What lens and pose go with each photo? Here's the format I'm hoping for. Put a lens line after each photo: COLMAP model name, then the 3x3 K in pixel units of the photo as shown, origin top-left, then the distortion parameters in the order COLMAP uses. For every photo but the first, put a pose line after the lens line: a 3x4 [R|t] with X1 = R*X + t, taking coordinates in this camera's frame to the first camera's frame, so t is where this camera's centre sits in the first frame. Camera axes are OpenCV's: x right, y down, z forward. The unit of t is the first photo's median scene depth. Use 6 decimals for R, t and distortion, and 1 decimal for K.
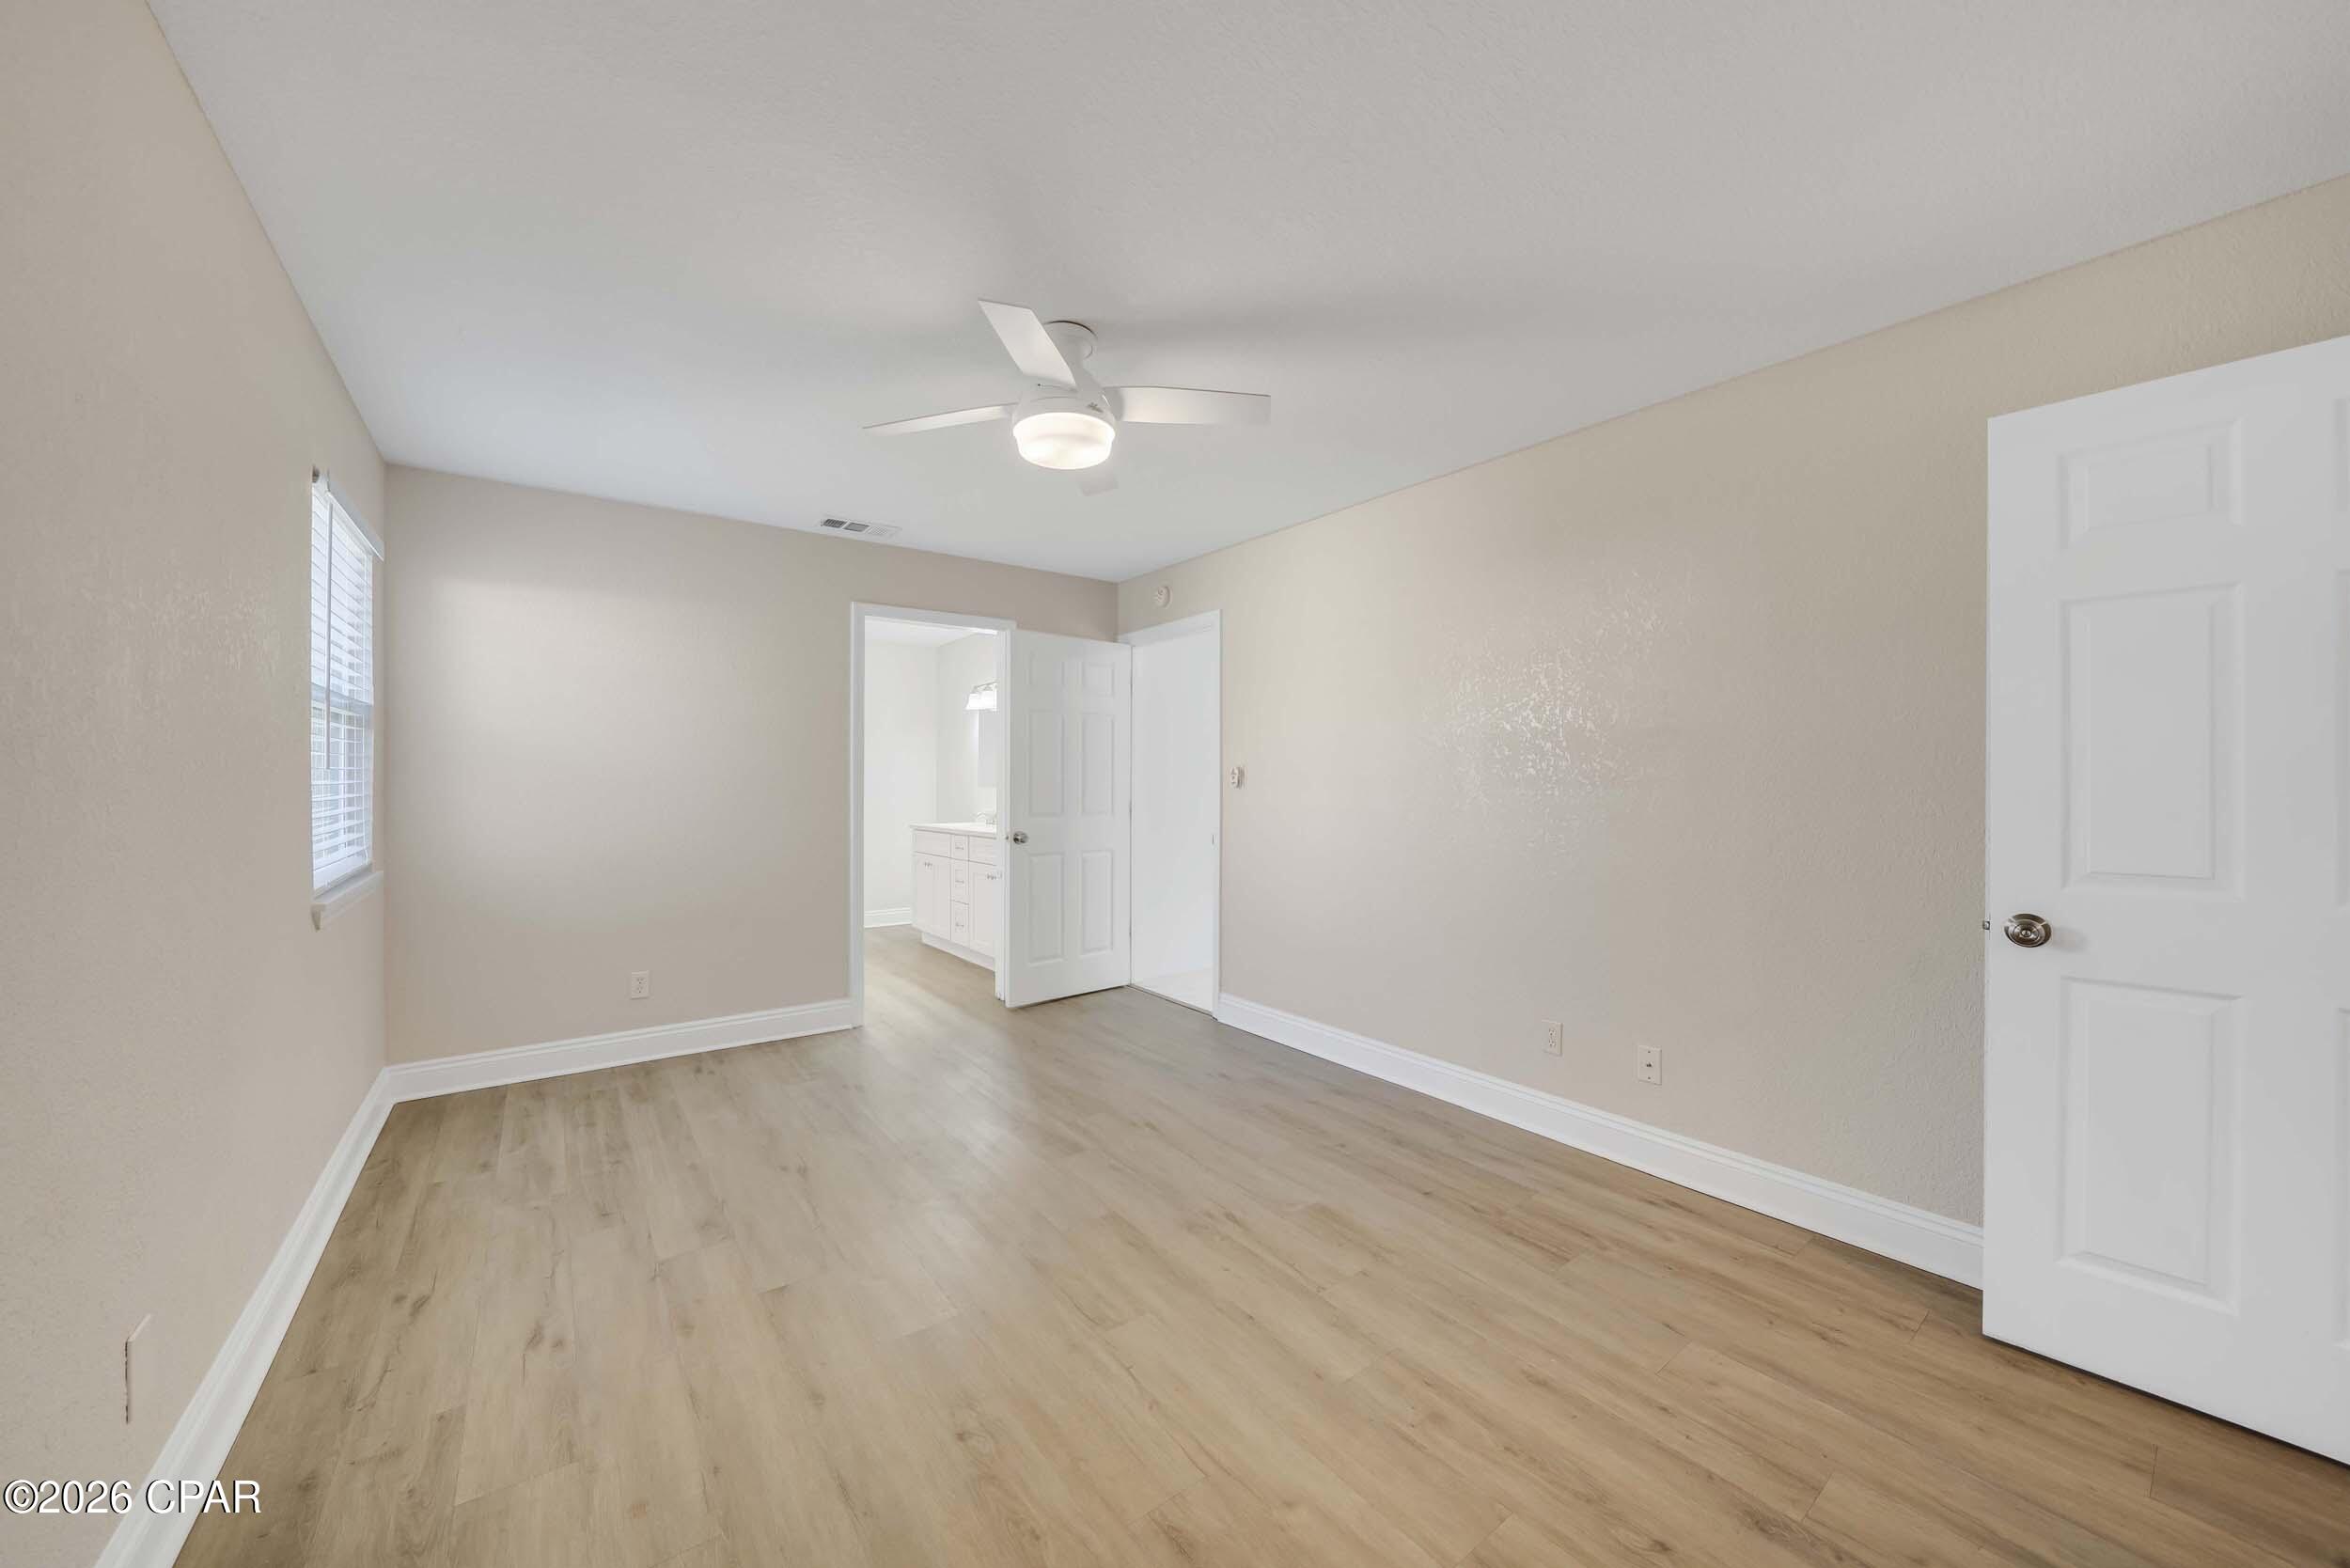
lens RADIAL K [[823.2, 0, 1176.7], [0, 823.2, 783.6], [0, 0, 1]] dist [-0.018479, 0.000030]
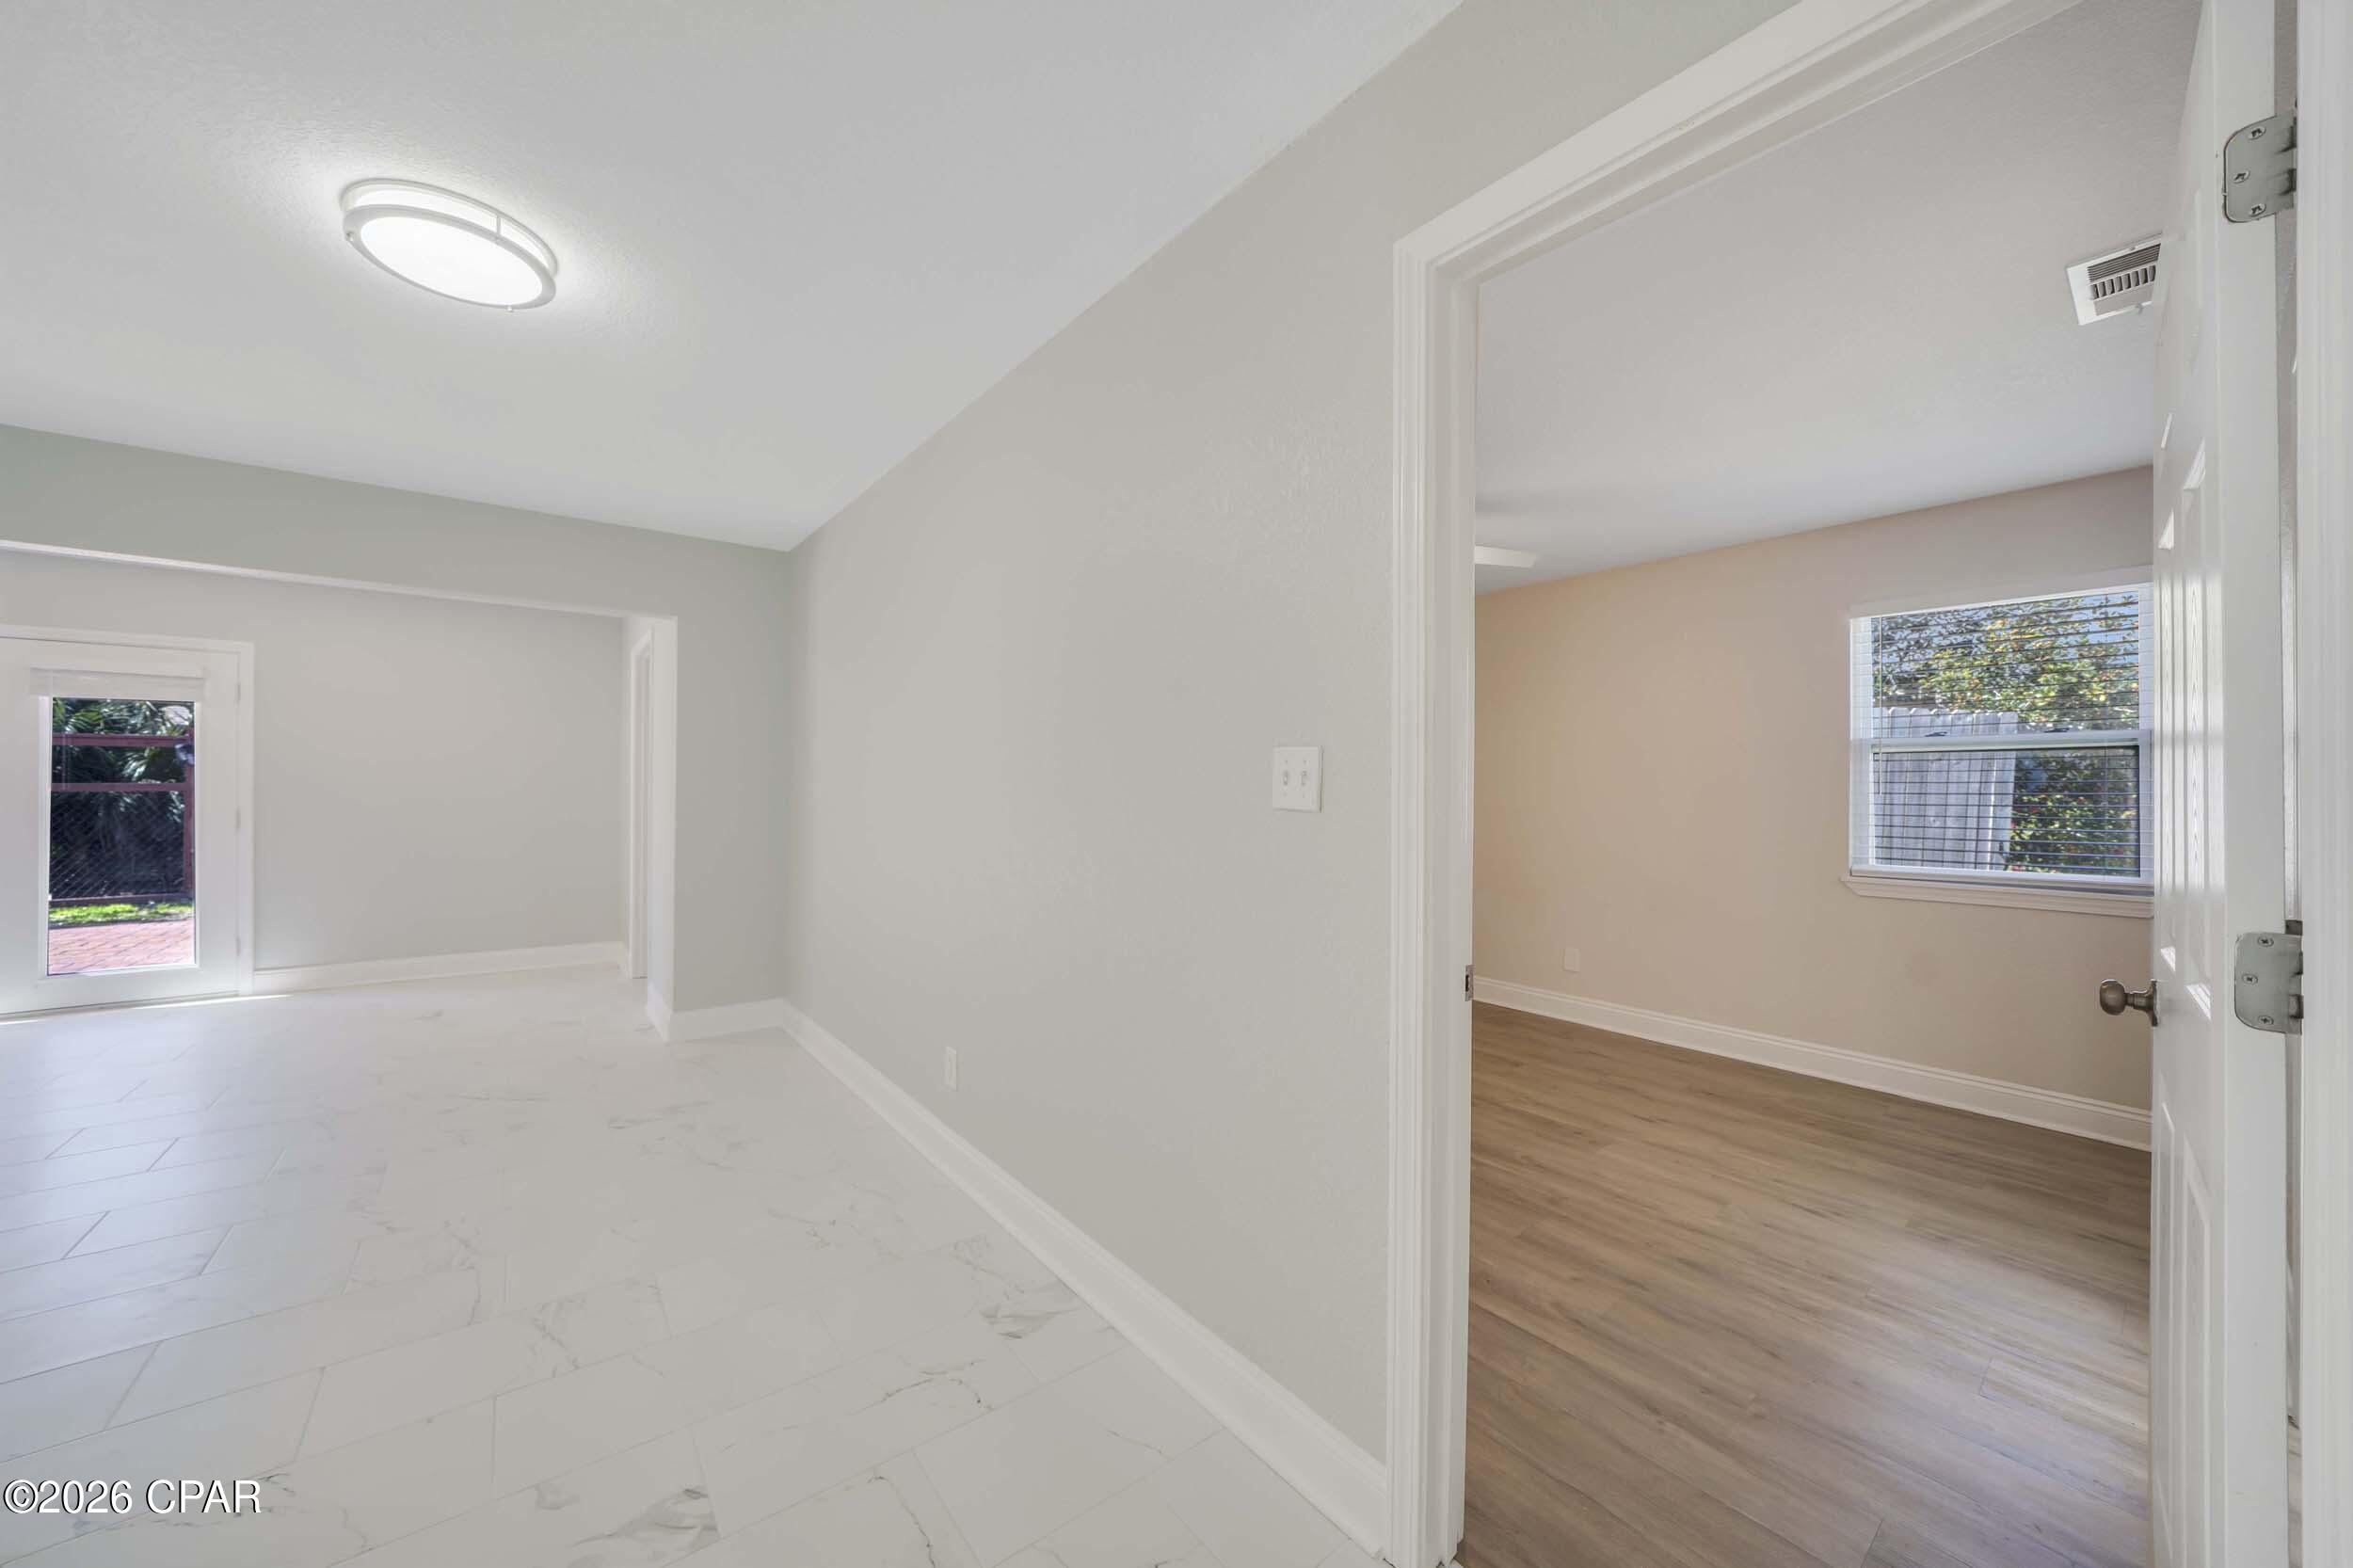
lens RADIAL K [[824.2, 0, 1172.9], [0, 824.2, 777.1], [0, 0, 1]] dist [-0.018479, 0.000030]
pose [[-0.999516, -0.016989, -0.026068, 0.297354], [-0.016710, 0.999801, -0.010885, -0.012432], [0.026248, -0.010444, -0.999601, 2.287077]]
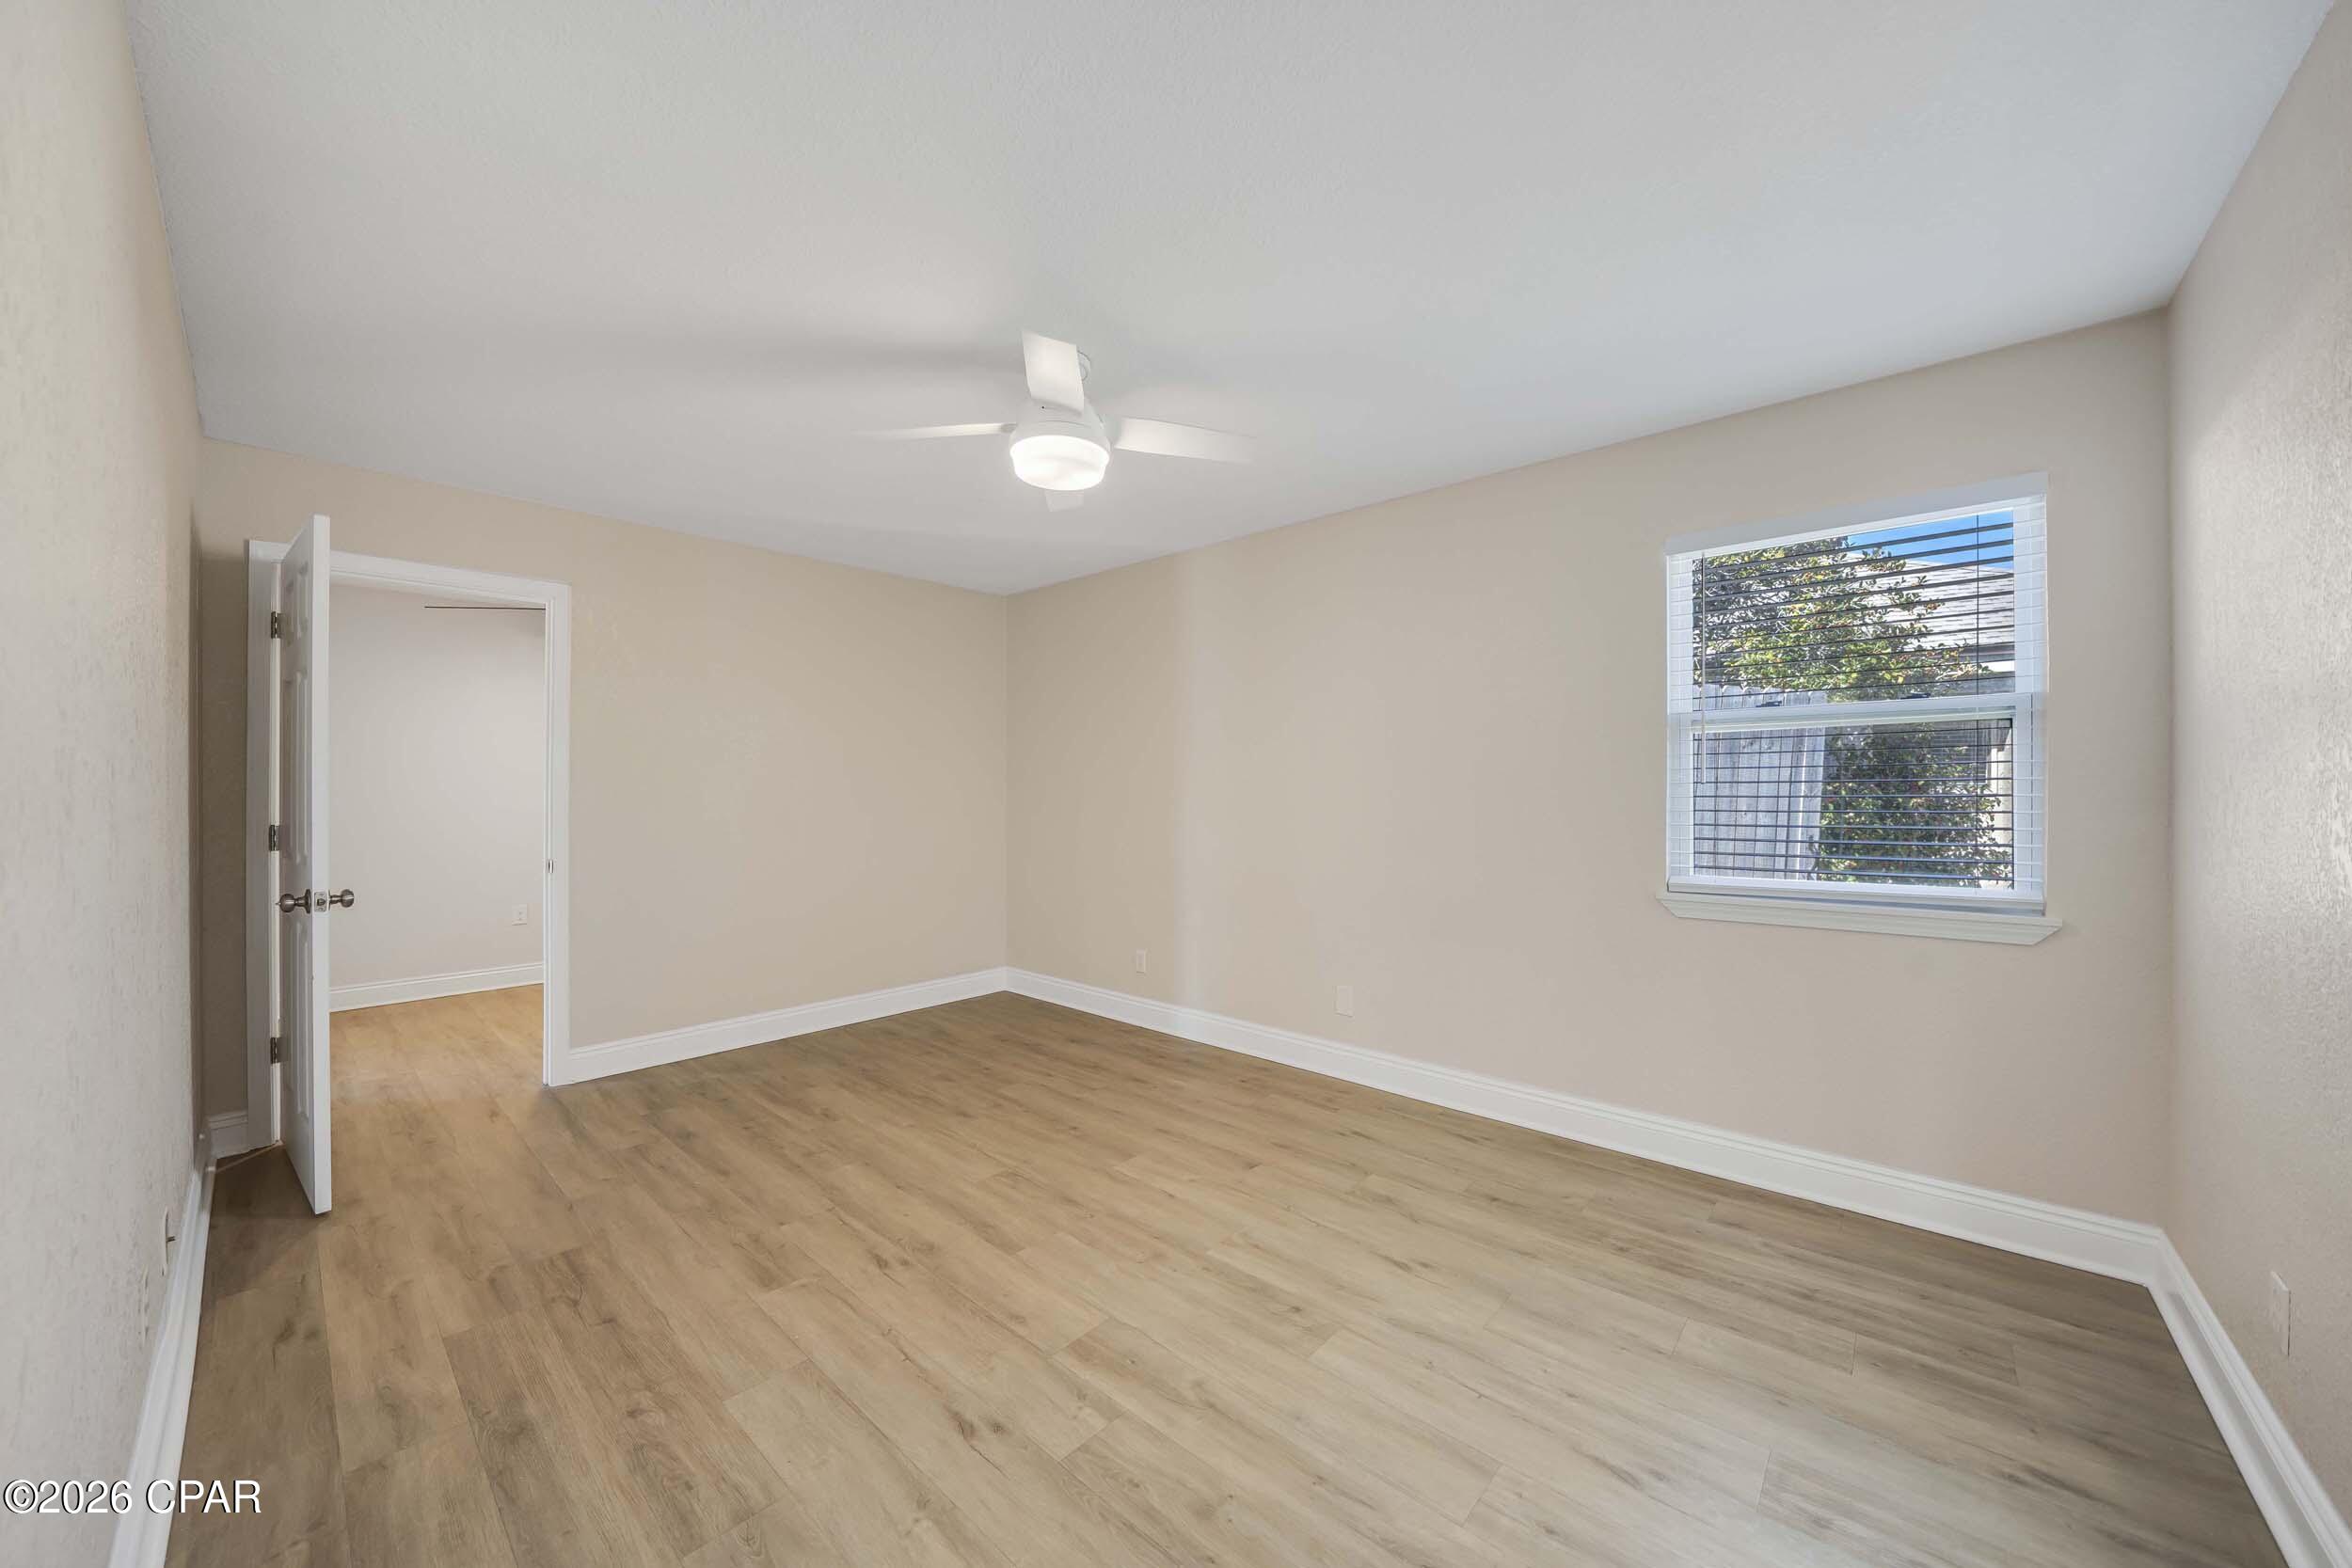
lens RADIAL K [[823.8, 0, 1176.0], [0, 823.8, 789.8], [0, 0, 1]] dist [-0.018479, 0.000030]
pose [[-0.981442, -0.002533, -0.191743, -0.076468], [-0.003366, 0.999986, 0.004017, -0.012892], [0.191730, 0.004588, -0.981437, 1.836410]]
